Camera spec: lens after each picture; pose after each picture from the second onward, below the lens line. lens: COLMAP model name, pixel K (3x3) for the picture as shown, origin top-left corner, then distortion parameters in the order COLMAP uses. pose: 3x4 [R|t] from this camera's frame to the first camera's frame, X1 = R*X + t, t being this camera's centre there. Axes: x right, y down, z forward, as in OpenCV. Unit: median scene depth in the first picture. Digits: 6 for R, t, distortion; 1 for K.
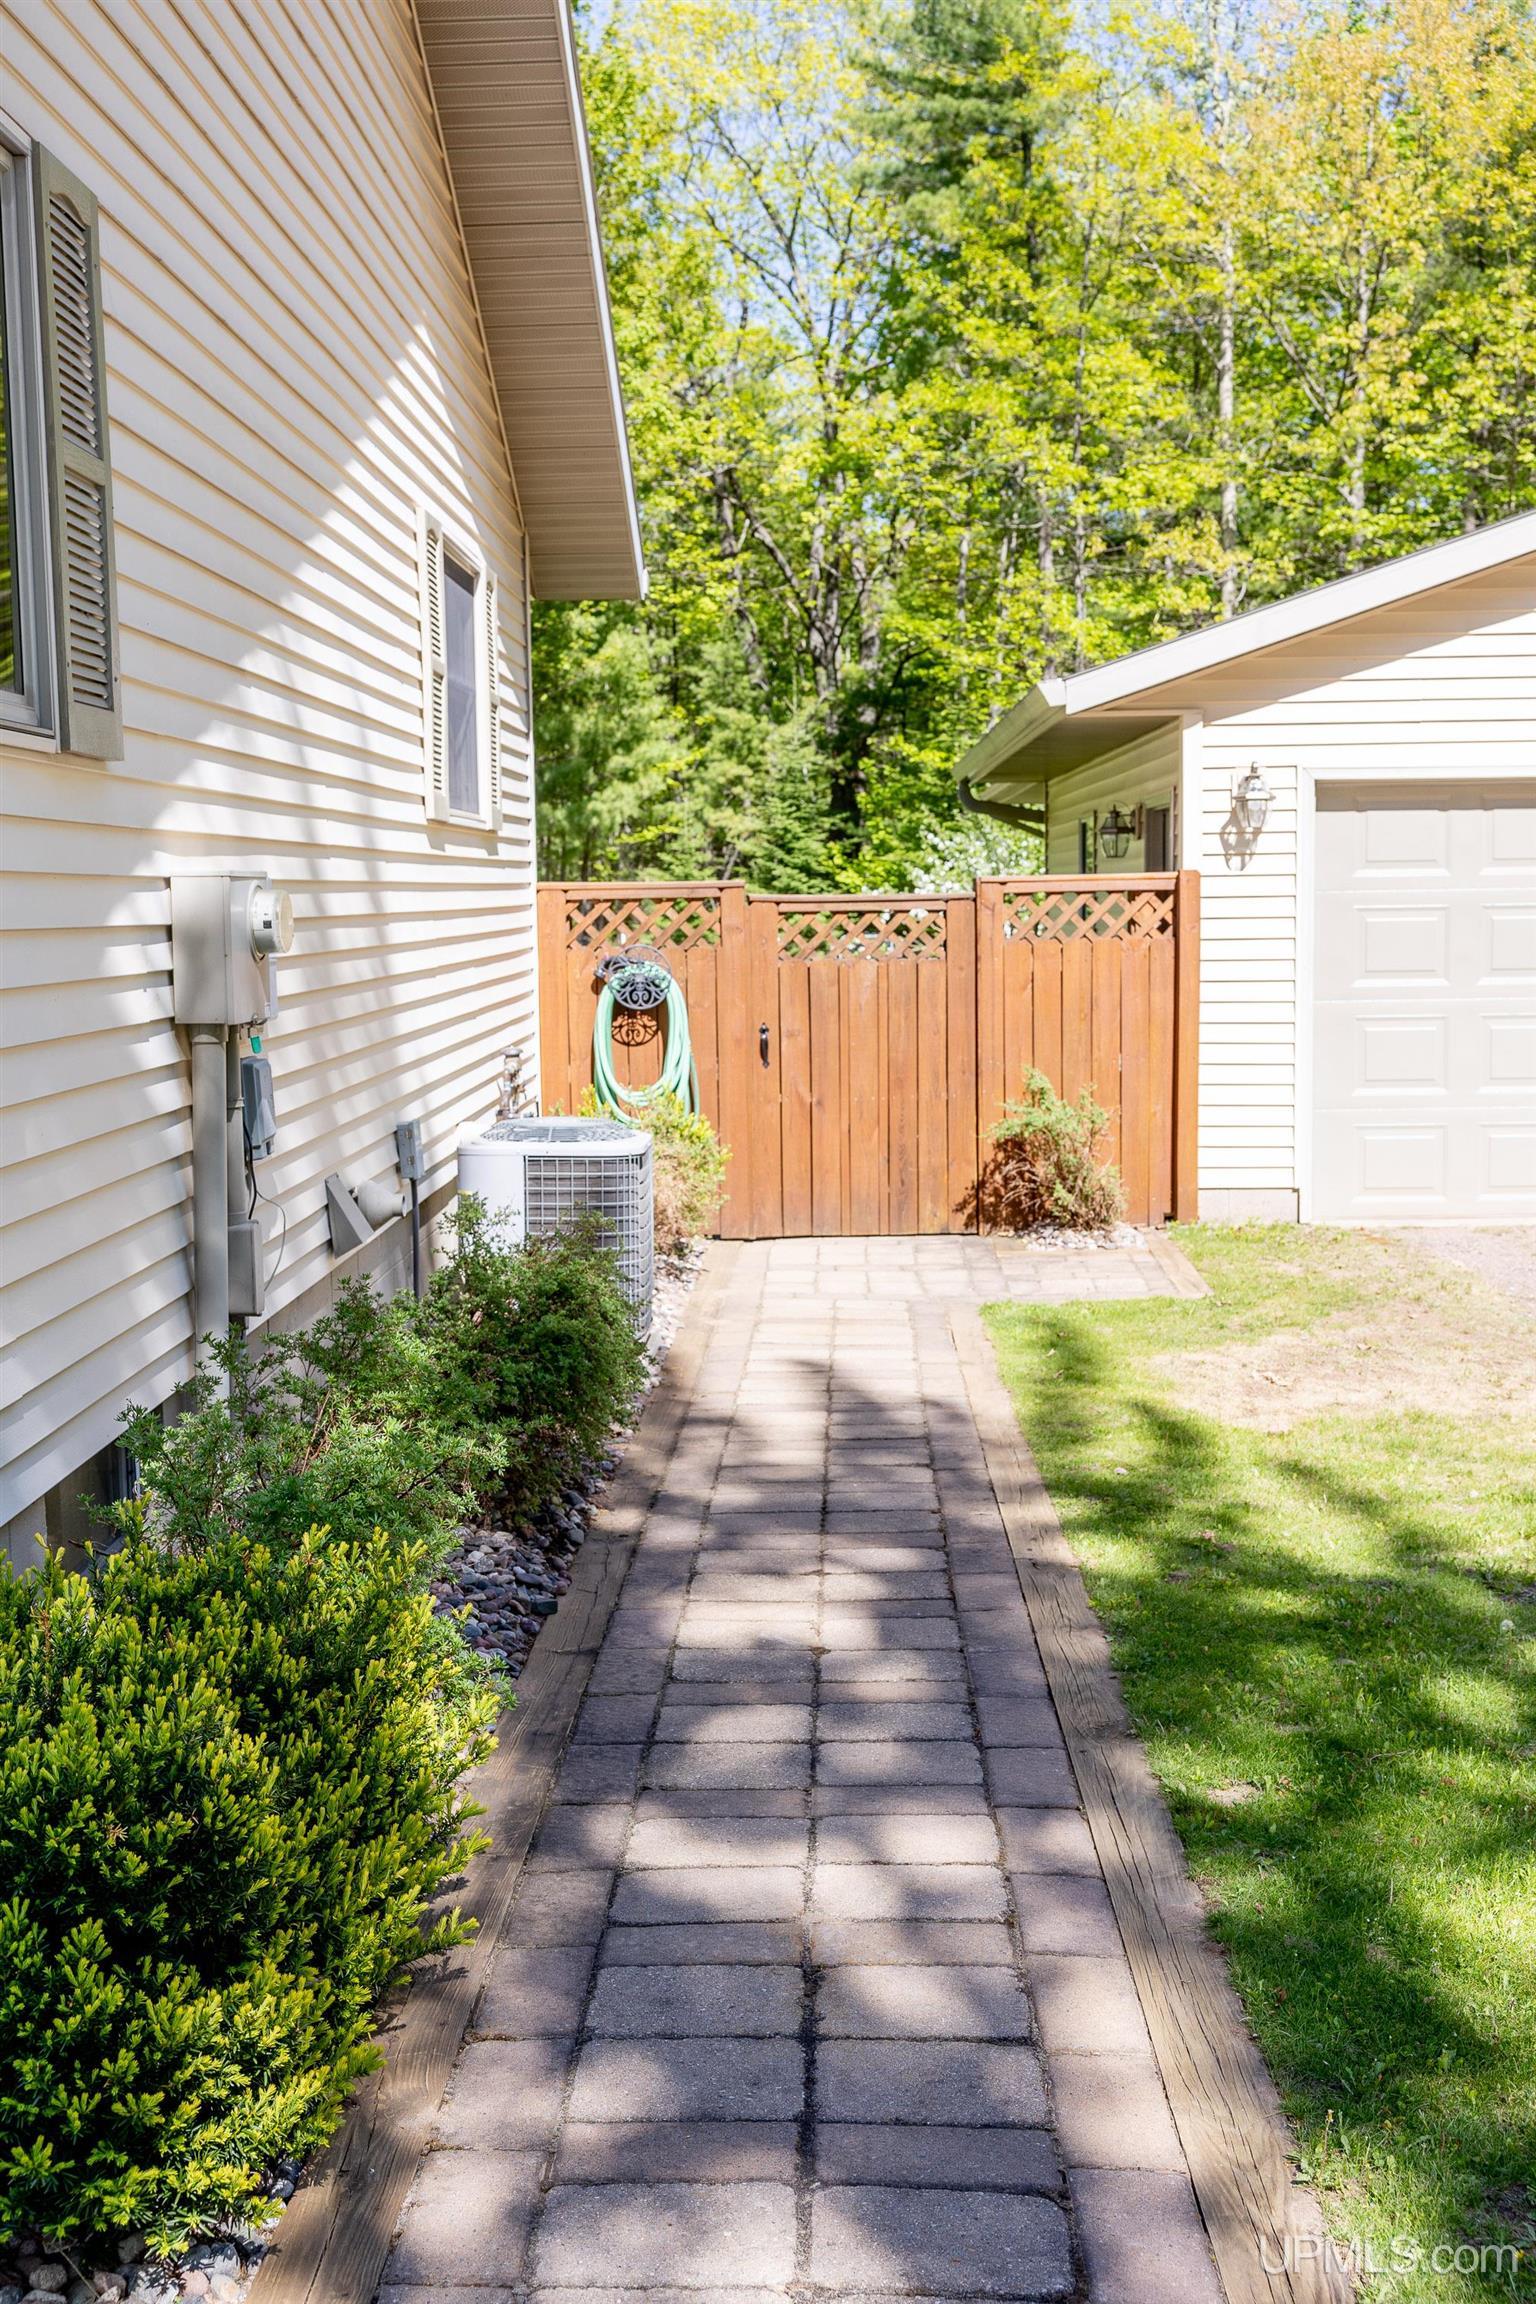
lens RADIAL K [[2375.0, 0, 759.7], [0, 2375.0, 1150.7], [0, 0, 1]] dist [0.003888, 0.000000]
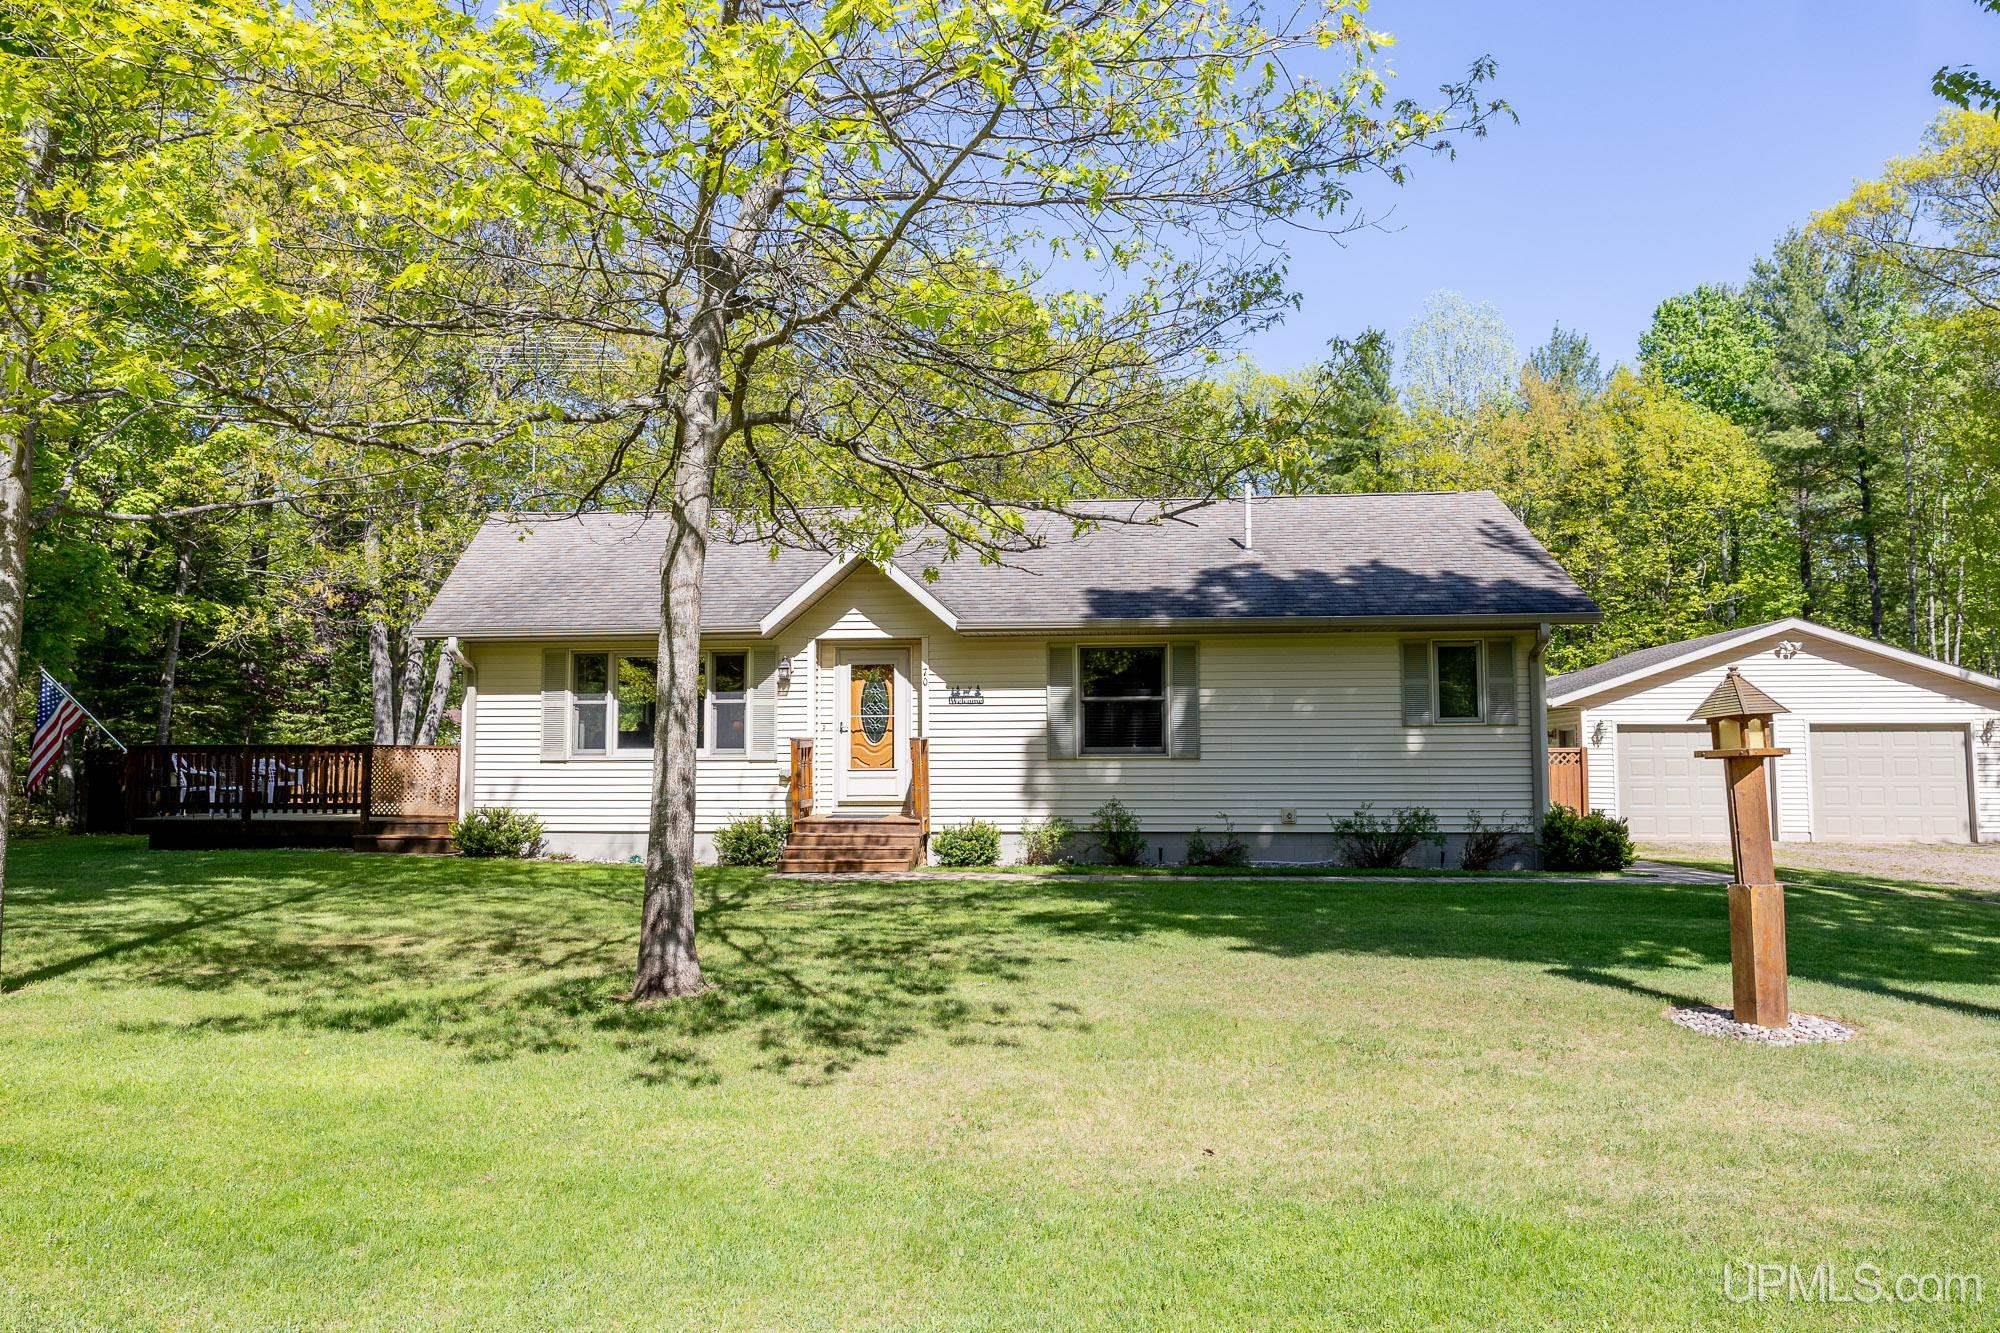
lens RADIAL K [[1363.2, 0, 1007.9], [0, 1363.2, 668.8], [0, 0, 1]] dist [-0.002616, 0.007067]
pose [[0.997903, 0.007586, -0.064277, -0.607248], [-0.018863, 0.984083, -0.176707, 0.163728], [0.061913, 0.177549, 0.982163, -1.240621]]
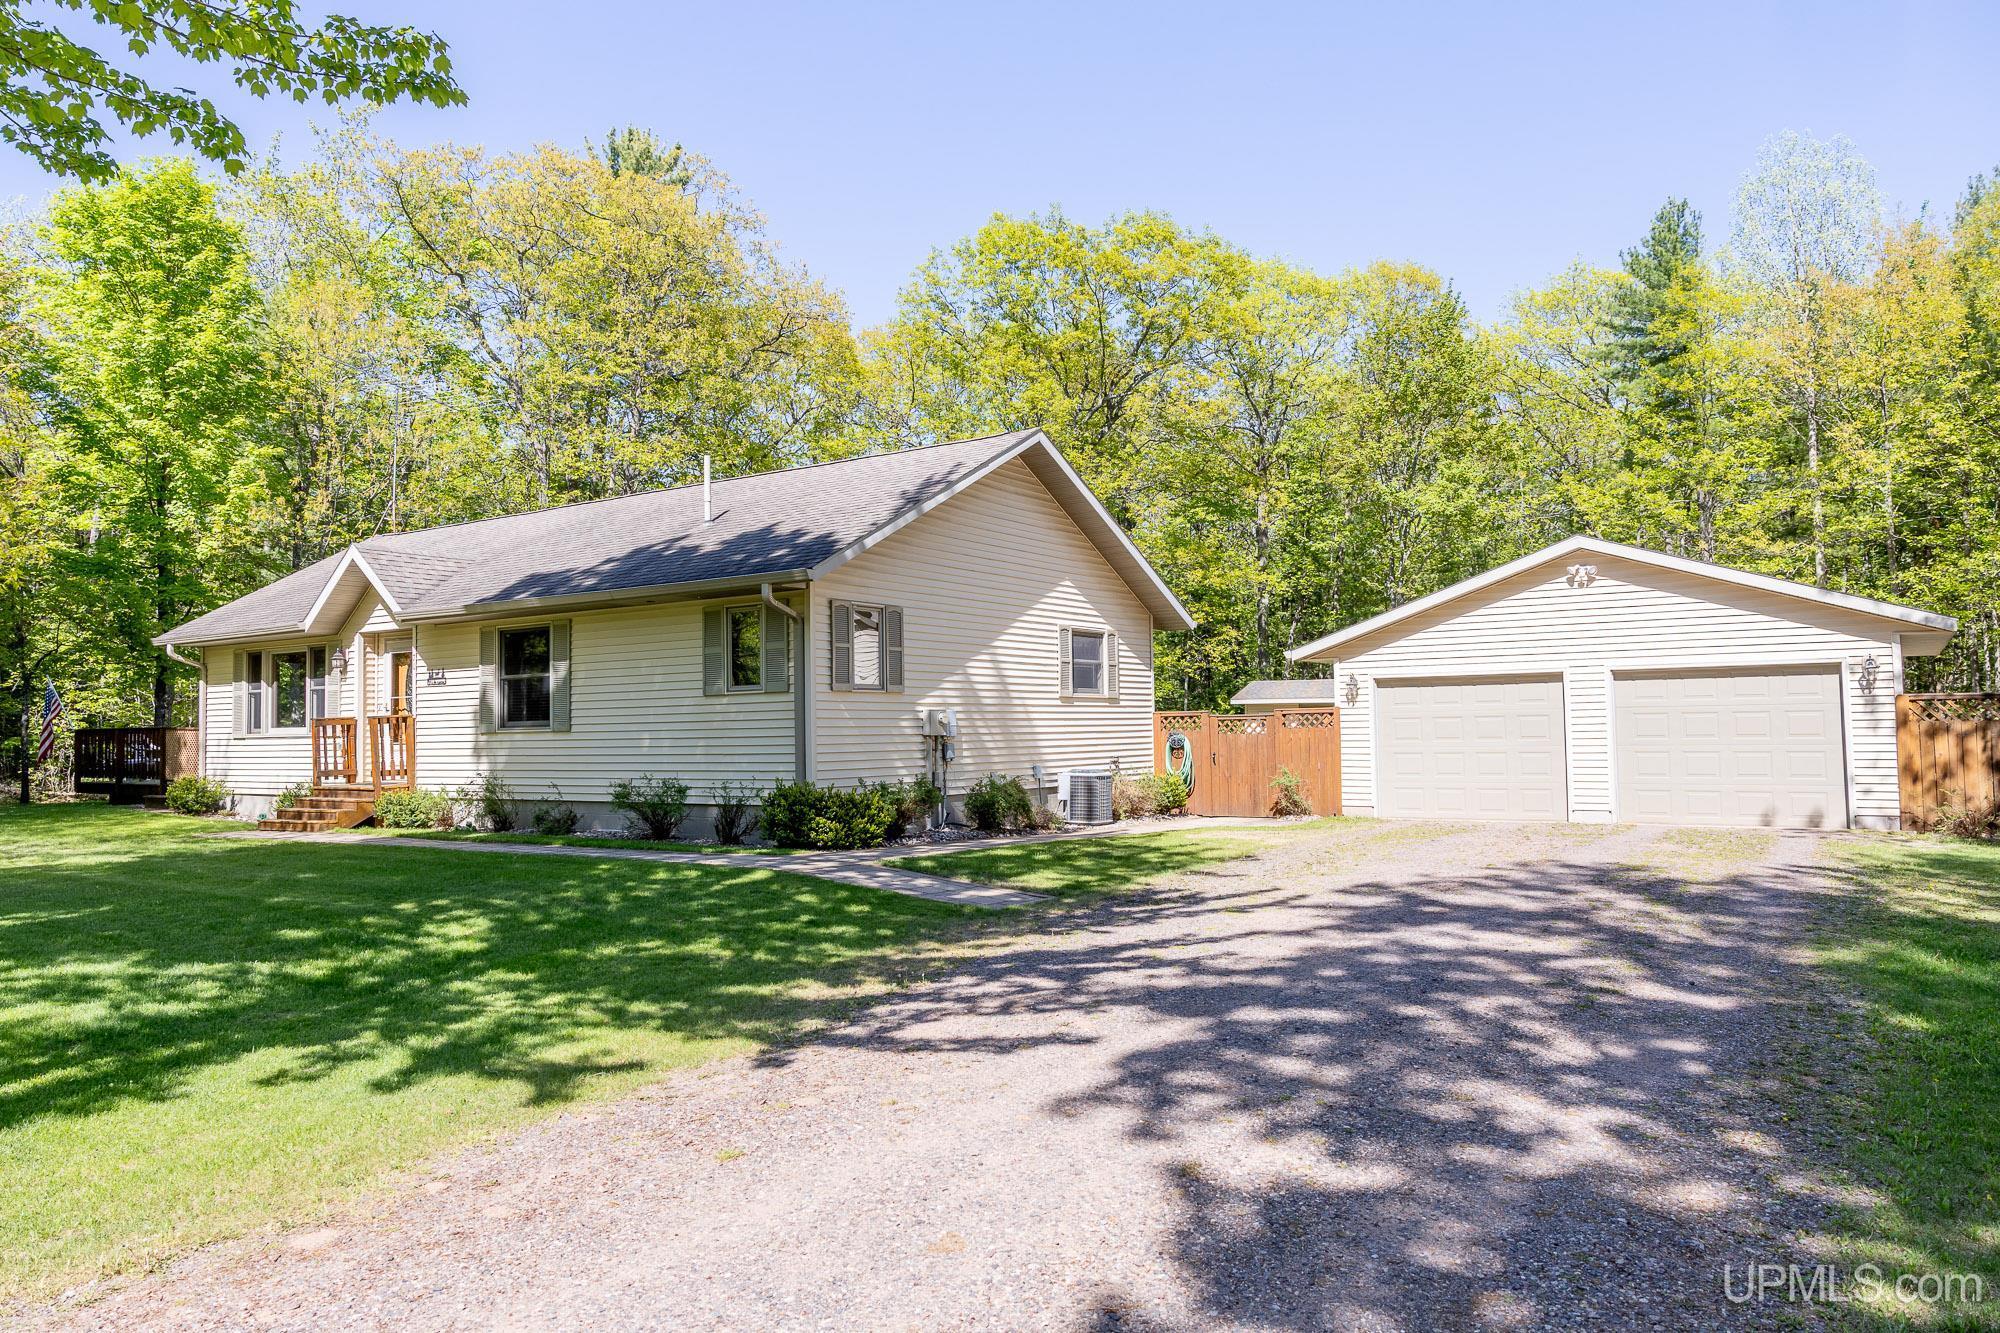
lens RADIAL K [[1363.2, 0, 1000.3], [0, 1363.2, 665.4], [0, 0, 1]] dist [-0.002616, 0.007067]
pose [[0.849487, -0.024733, -0.527030, 0.770578], [-0.055142, 0.989268, -0.135305, 0.103001], [0.524720, 0.144001, 0.839007, -0.808369]]
